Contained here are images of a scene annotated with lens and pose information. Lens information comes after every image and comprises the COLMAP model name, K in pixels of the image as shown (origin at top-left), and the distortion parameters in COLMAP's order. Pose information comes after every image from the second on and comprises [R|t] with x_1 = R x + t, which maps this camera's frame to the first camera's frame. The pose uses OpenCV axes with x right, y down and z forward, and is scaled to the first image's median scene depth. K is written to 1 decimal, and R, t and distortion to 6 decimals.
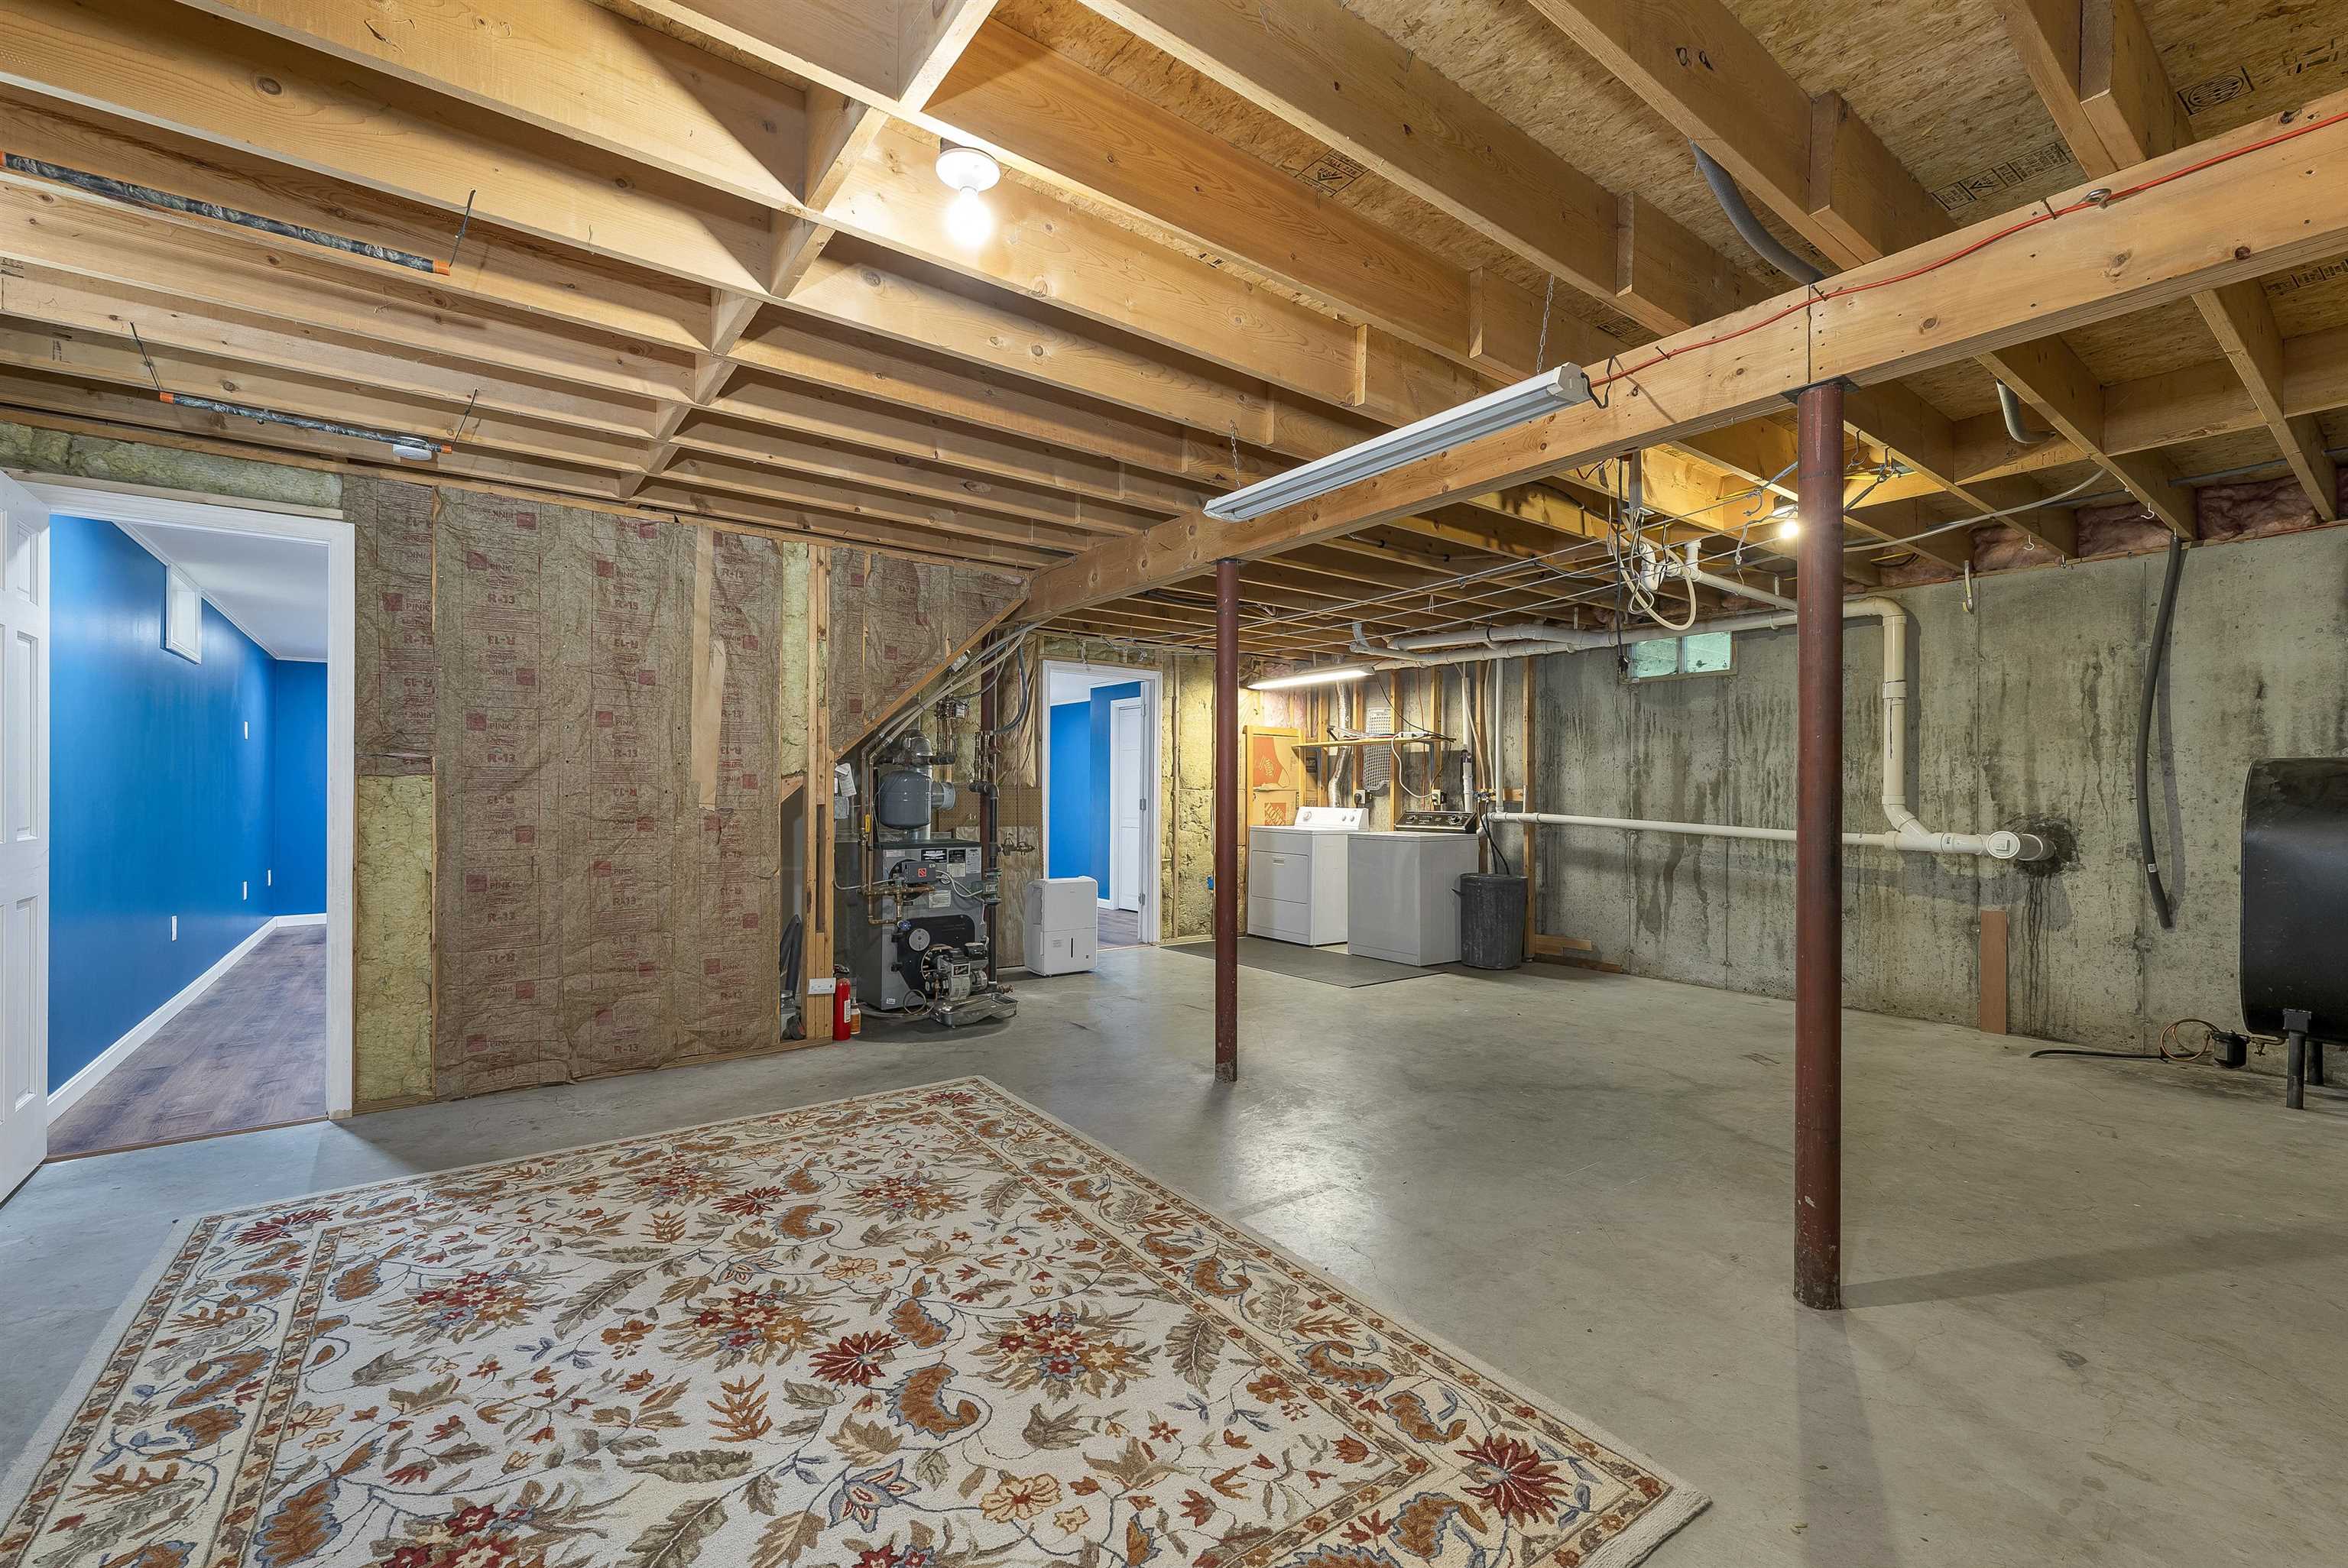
lens RADIAL K [[1007.0, 0, 1174.0], [0, 1007.0, 784.0], [0, 0, 1]] dist [-0.001271, 0.000307]
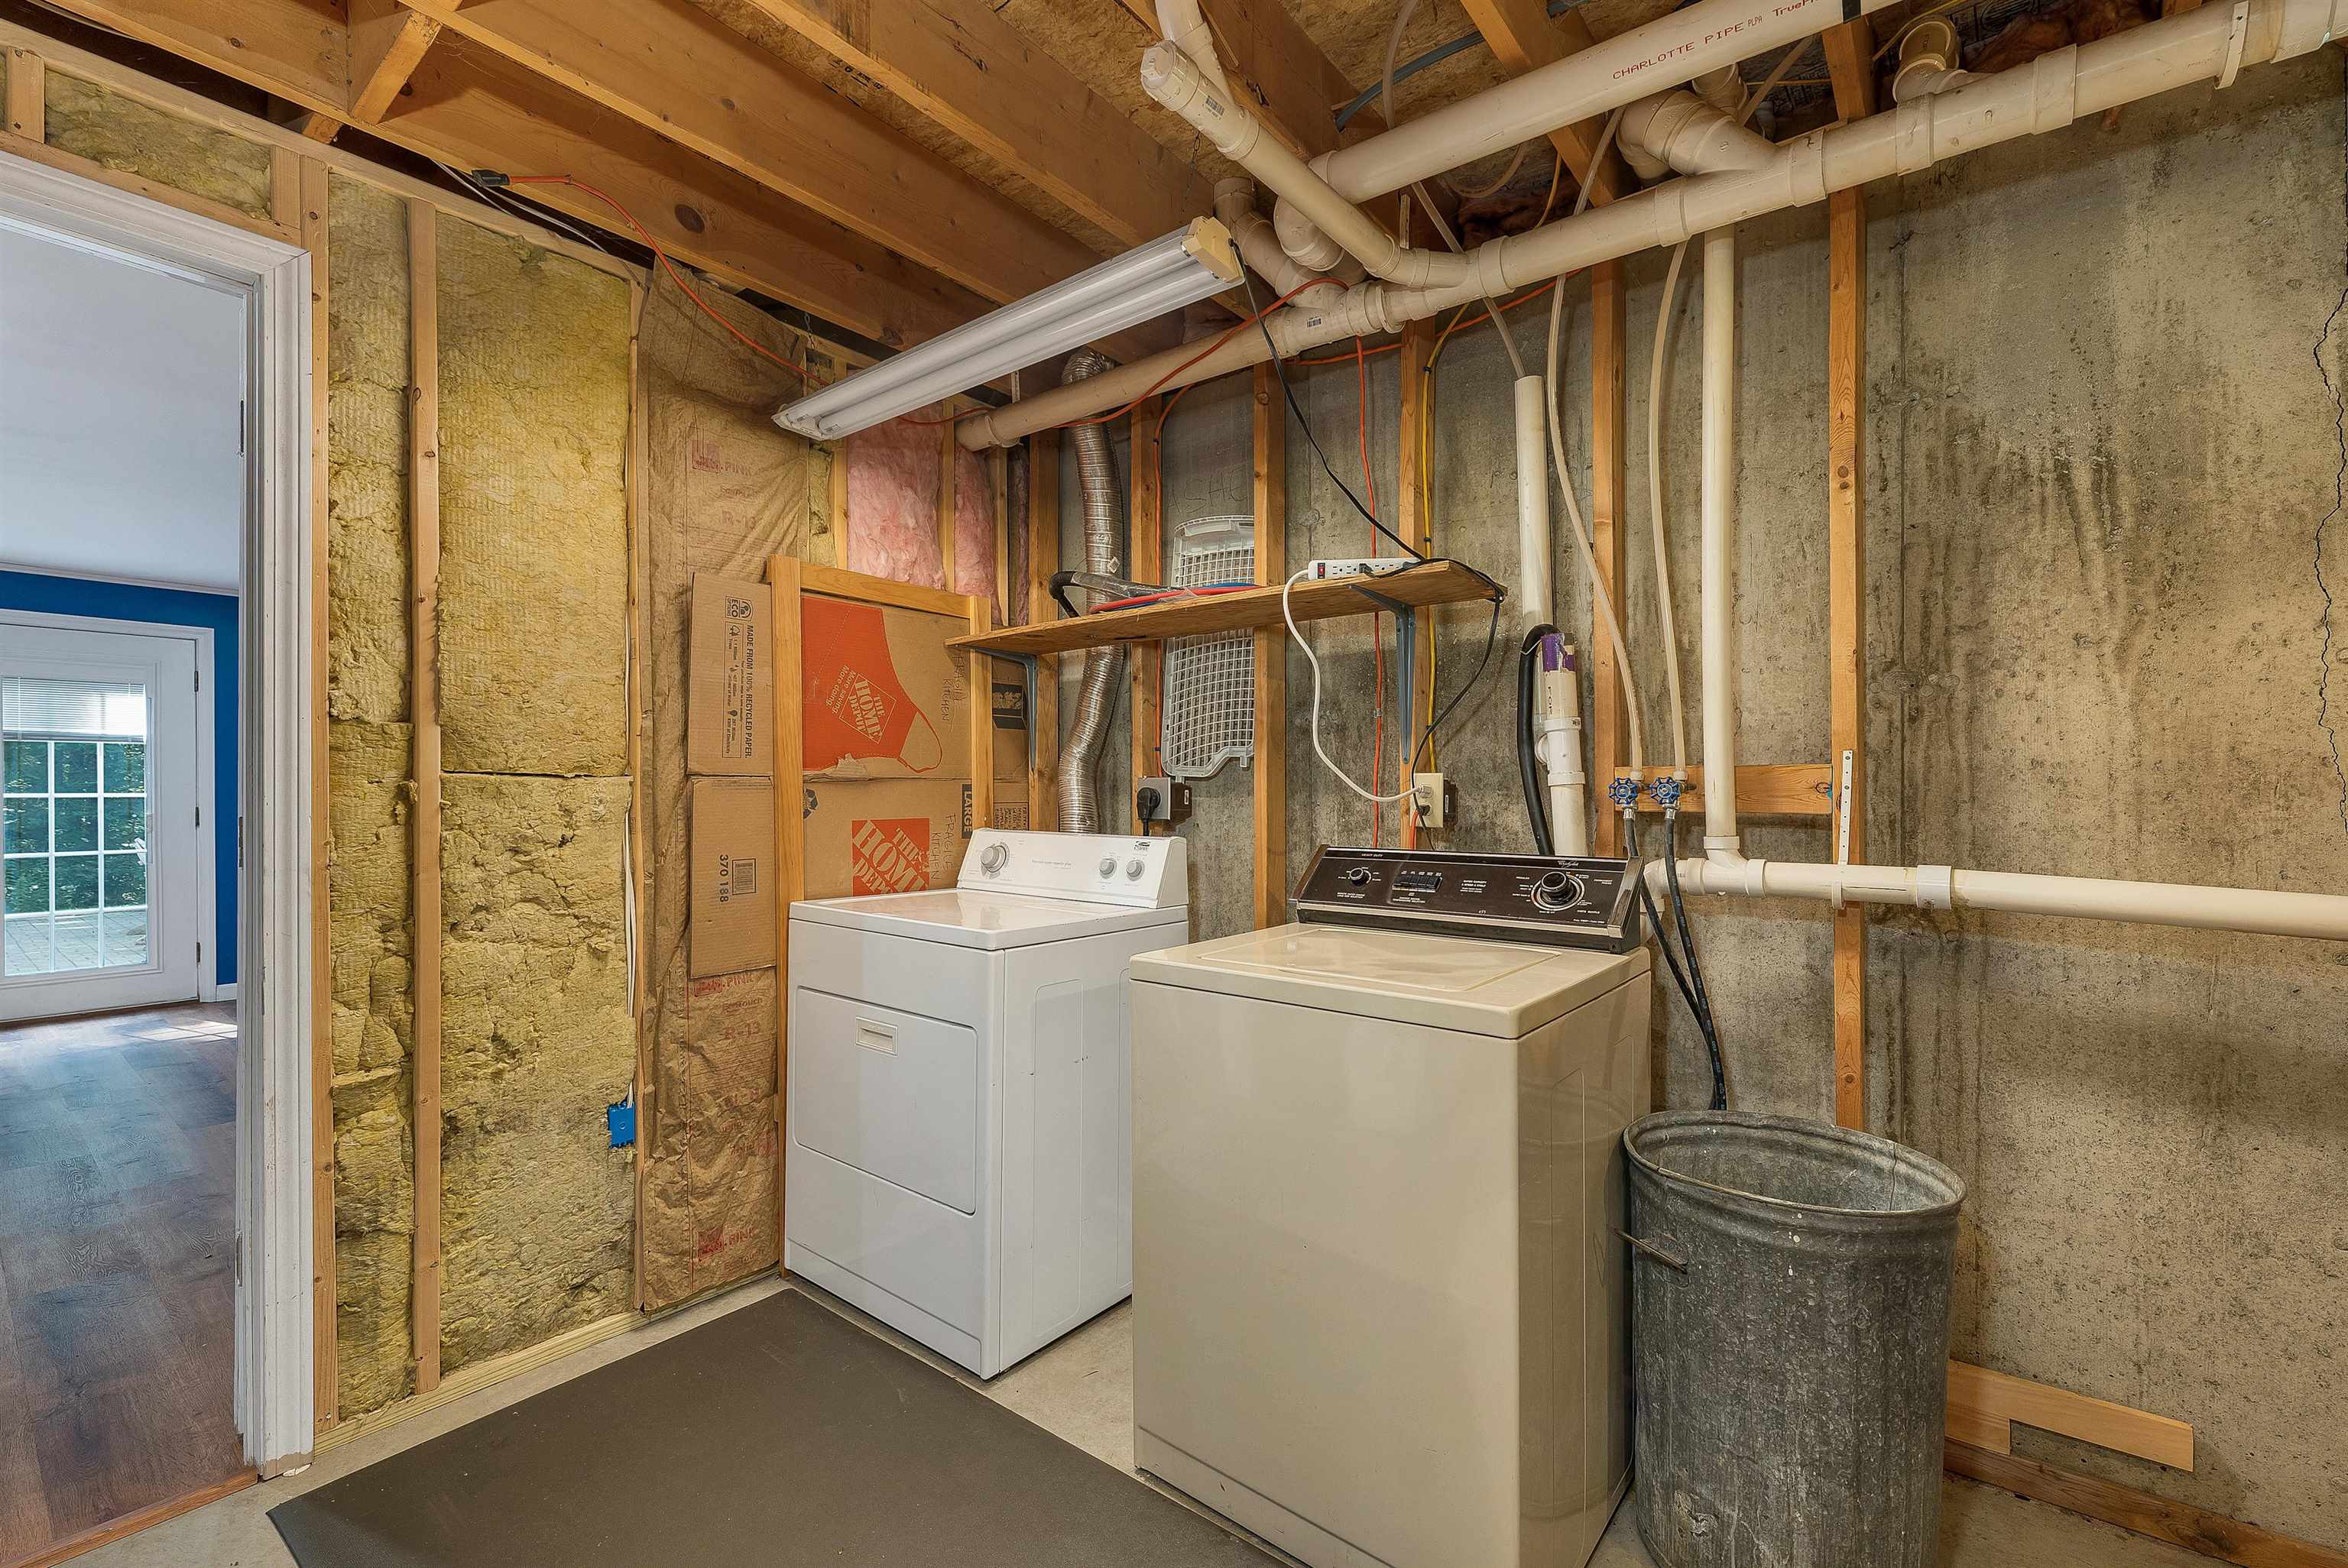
lens RADIAL K [[1007.0, 0, 1174.0], [0, 1007.0, 784.0], [0, 0, 1]] dist [-0.001271, 0.000307]
pose [[0.969923, -0.004144, 0.243378, 0.114492], [0.003545, 0.999990, 0.002898, 0.007479], [-0.243388, -0.001949, 0.969927, 0.701211]]
